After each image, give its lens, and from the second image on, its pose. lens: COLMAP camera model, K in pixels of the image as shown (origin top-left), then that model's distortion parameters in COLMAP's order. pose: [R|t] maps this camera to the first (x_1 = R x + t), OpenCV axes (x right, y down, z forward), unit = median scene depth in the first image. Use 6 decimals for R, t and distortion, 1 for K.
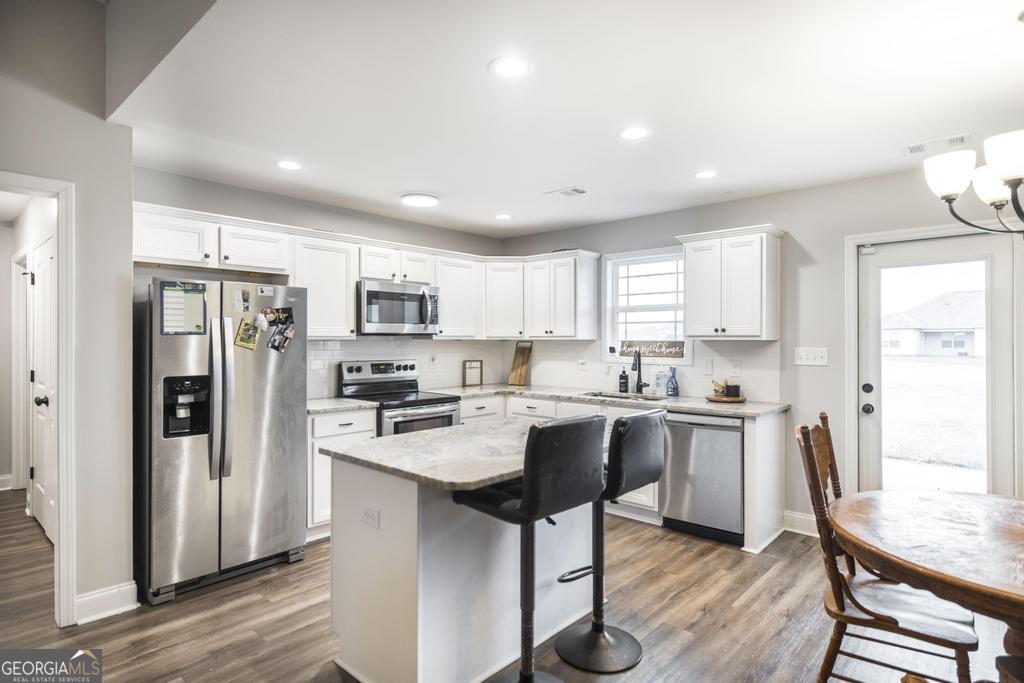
lens RADIAL K [[559.4, 0, 505.9], [0, 559.4, 340.9], [0, 0, 1]] dist [0.004599, 0.000089]
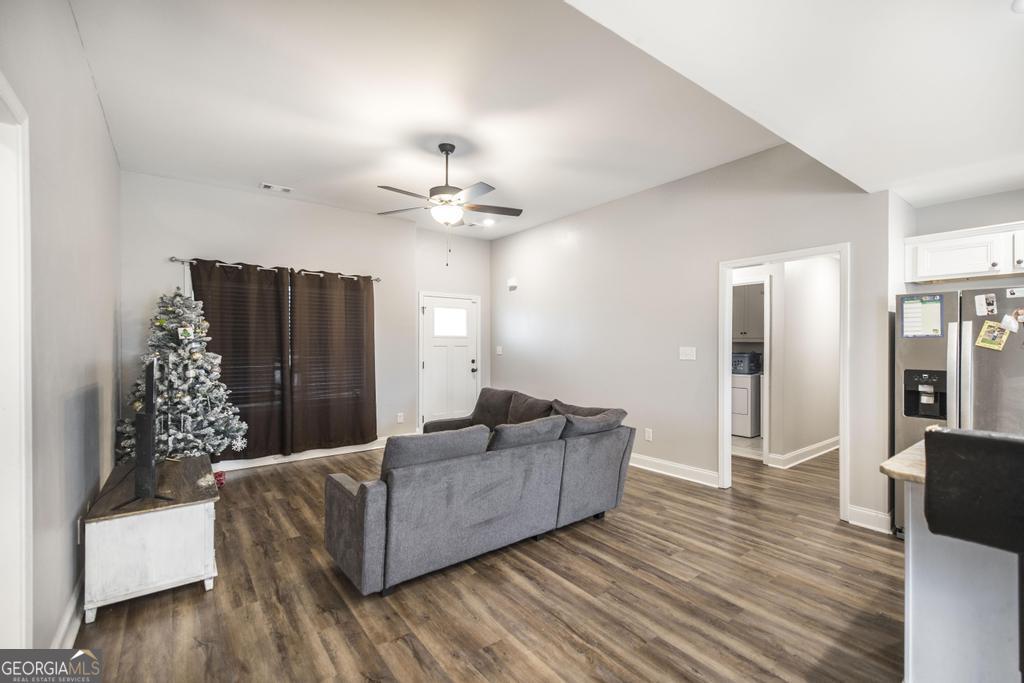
lens RADIAL K [[435.7, 0, 532.5], [0, 435.7, 346.8], [0, 0, 1]] dist [0.002631, 0.000309]
pose [[-0.136659, 0.007561, -0.990589, 0.323772], [-0.003424, 0.999961, 0.008105, 0.003543], [0.990612, 0.004500, -0.136628, 0.164385]]
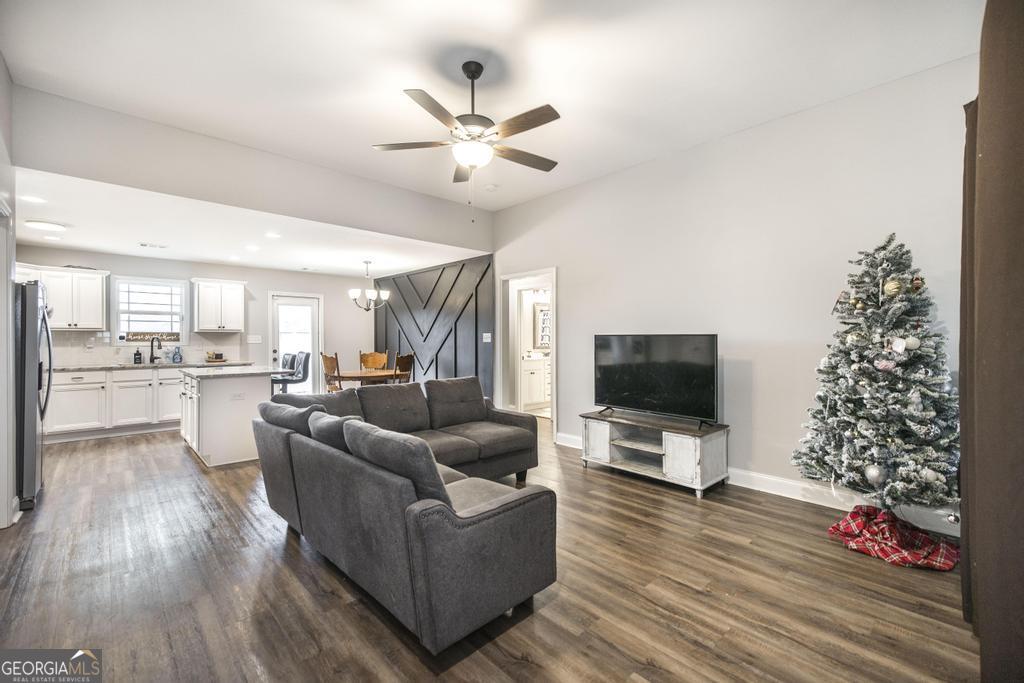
lens RADIAL K [[435.7, 0, 511.8], [0, 435.7, 339.6], [0, 0, 1]] dist [0.002631, 0.000309]
pose [[0.072806, -0.001452, 0.997345, -0.995770], [0.003198, 0.999994, 0.001222, 0.024537], [-0.997341, 0.003101, 0.072810, -0.177960]]
